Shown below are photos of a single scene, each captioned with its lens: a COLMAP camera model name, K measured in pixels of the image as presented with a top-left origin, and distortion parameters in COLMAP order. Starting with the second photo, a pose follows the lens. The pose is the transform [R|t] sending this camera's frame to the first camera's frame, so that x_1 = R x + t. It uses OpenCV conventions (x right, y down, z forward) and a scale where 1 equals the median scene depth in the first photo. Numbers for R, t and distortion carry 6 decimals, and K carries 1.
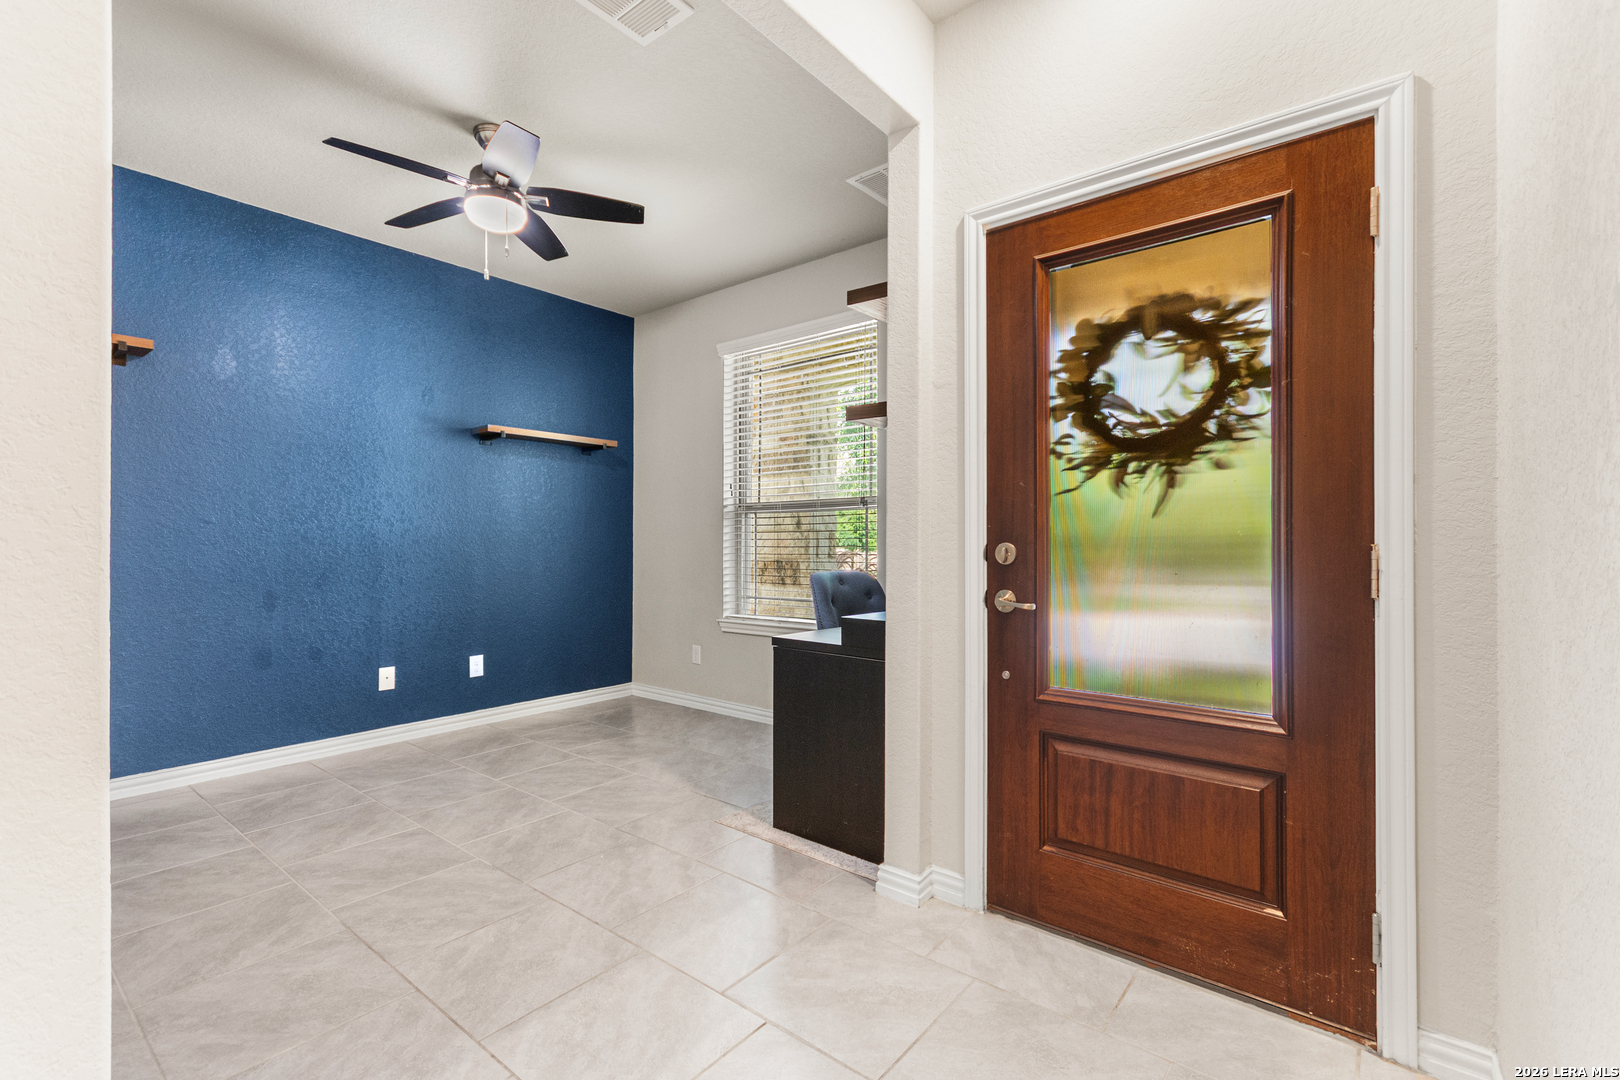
lens RADIAL K [[724.9, 0, 823.4], [0, 724.9, 541.9], [0, 0, 1]] dist [0.008790, -0.002272]
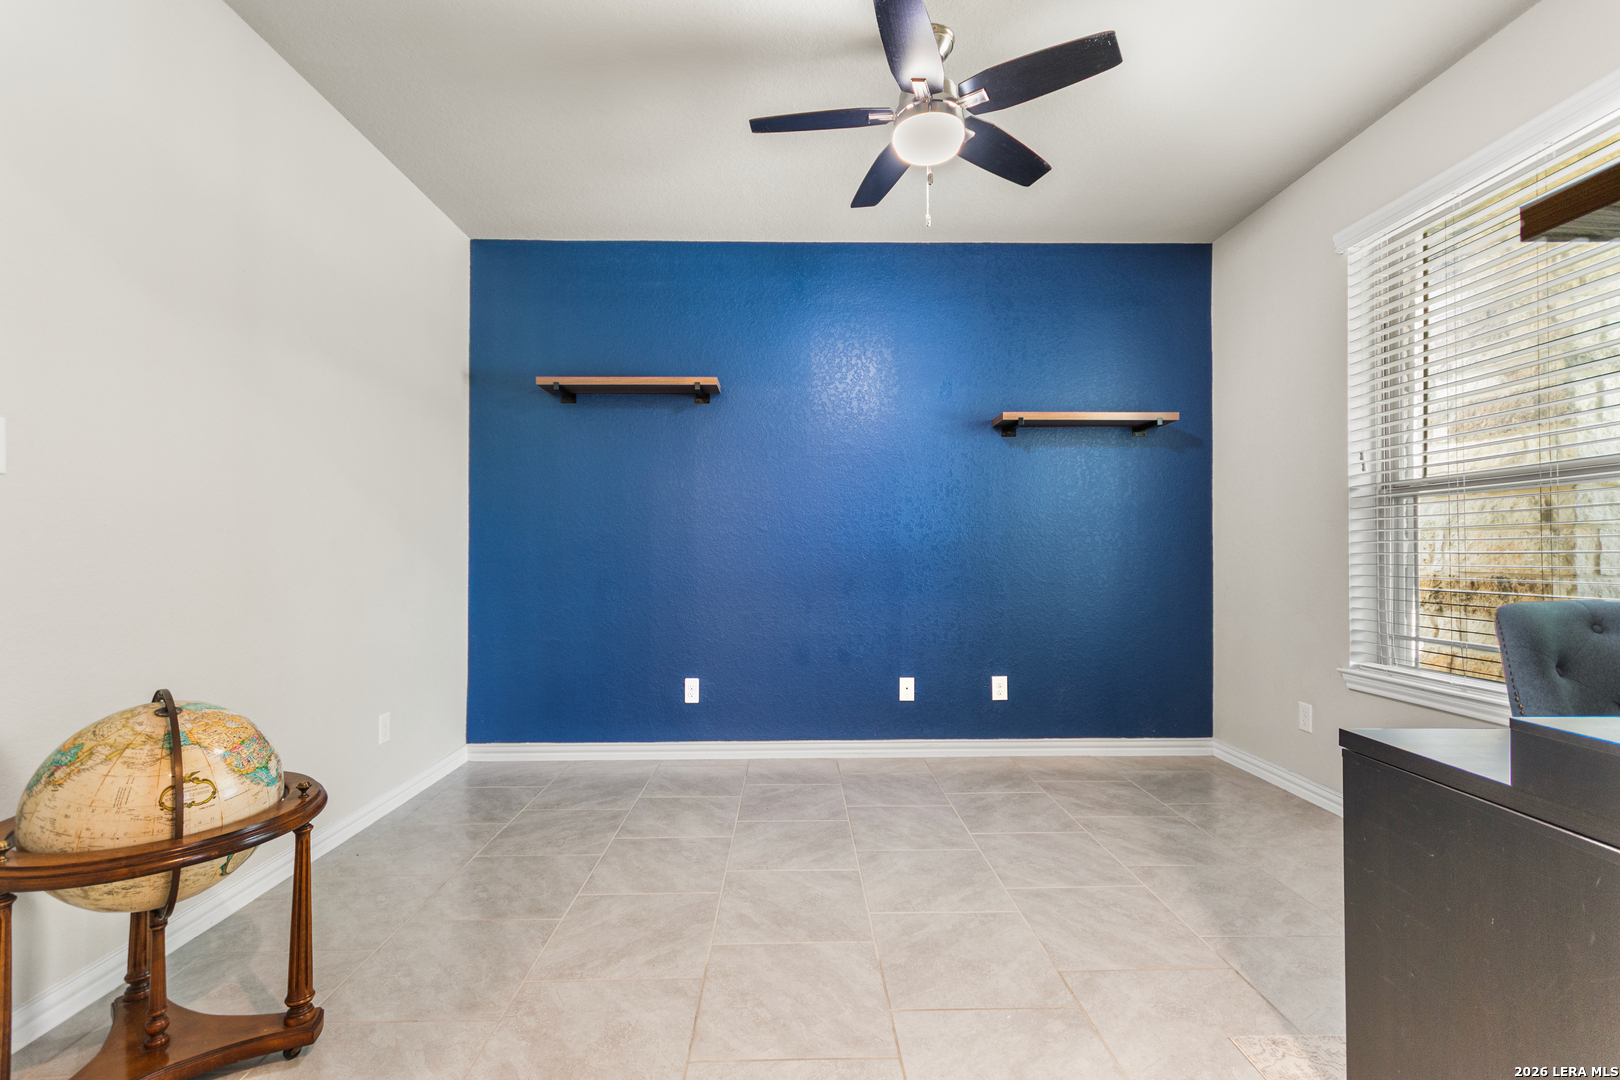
lens RADIAL K [[724.9, 0, 799.1], [0, 724.9, 546.6], [0, 0, 1]] dist [0.008790, -0.002272]
pose [[0.630627, -0.007683, -0.776048, 0.061547], [0.002417, 0.999966, -0.007935, 0.005825], [0.776083, 0.003129, 0.630624, 0.285587]]
